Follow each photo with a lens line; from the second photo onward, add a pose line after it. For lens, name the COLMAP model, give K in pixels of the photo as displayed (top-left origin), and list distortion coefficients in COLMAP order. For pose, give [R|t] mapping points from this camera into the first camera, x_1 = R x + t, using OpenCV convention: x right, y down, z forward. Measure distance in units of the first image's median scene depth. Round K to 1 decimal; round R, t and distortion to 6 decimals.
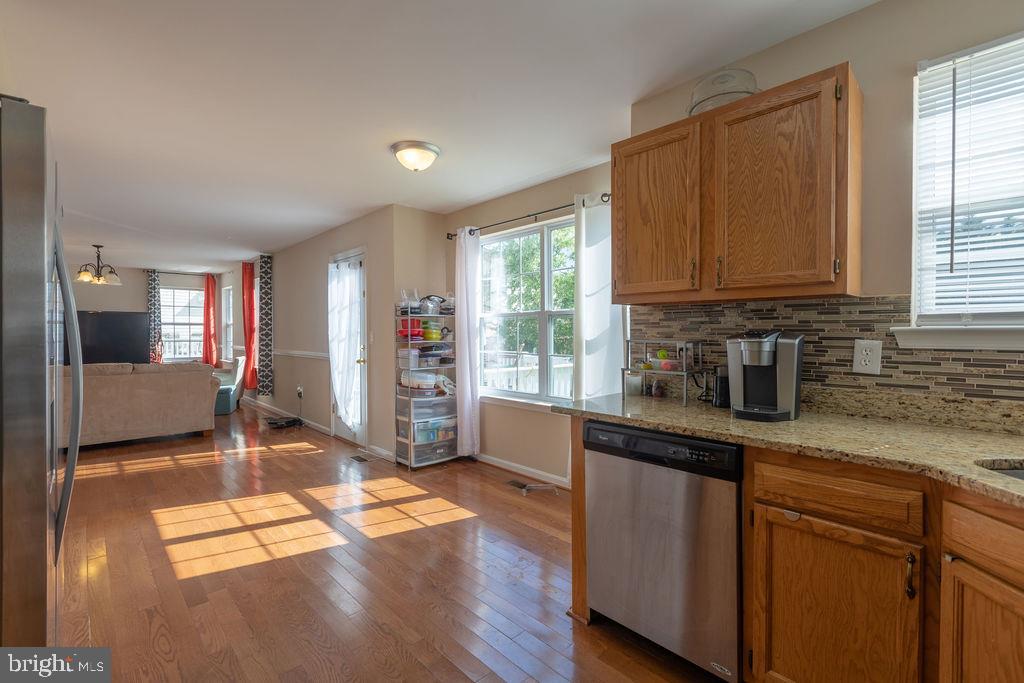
lens RADIAL K [[463.0, 0, 509.5], [0, 463.0, 332.1], [0, 0, 1]] dist [0.002453, 0.000491]
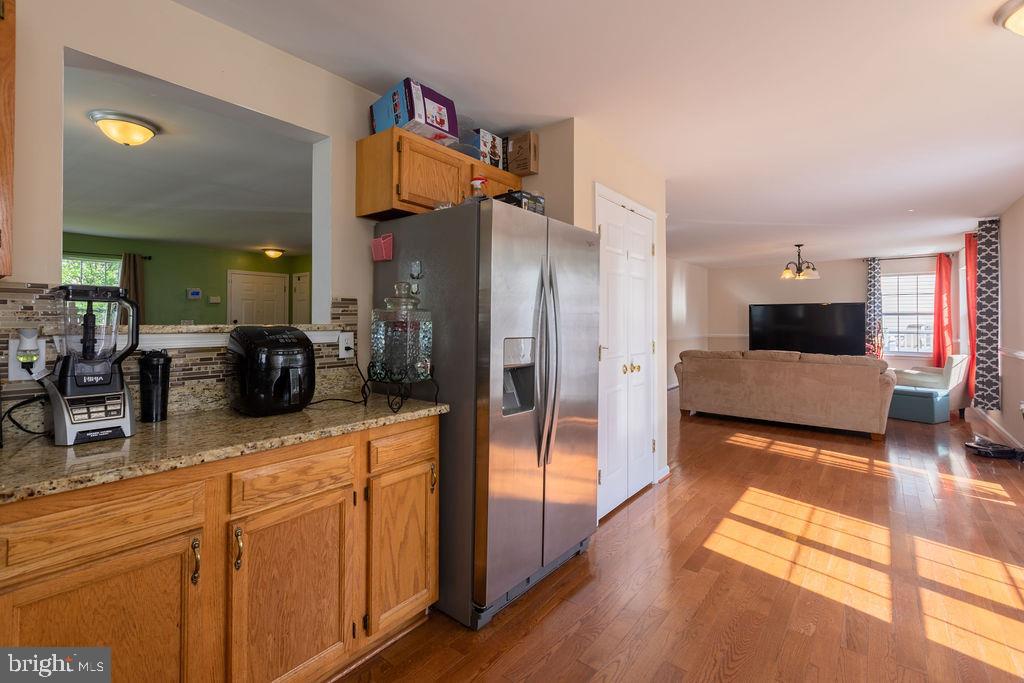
lens RADIAL K [[463.8, 0, 487.7], [0, 463.8, 311.8], [0, 0, 1]] dist [0.001276, 0.000078]
pose [[0.116459, -0.019163, -0.993011, 0.120499], [-0.003466, 0.999800, -0.019700, -0.001430], [0.993189, 0.005736, 0.116370, 0.124317]]
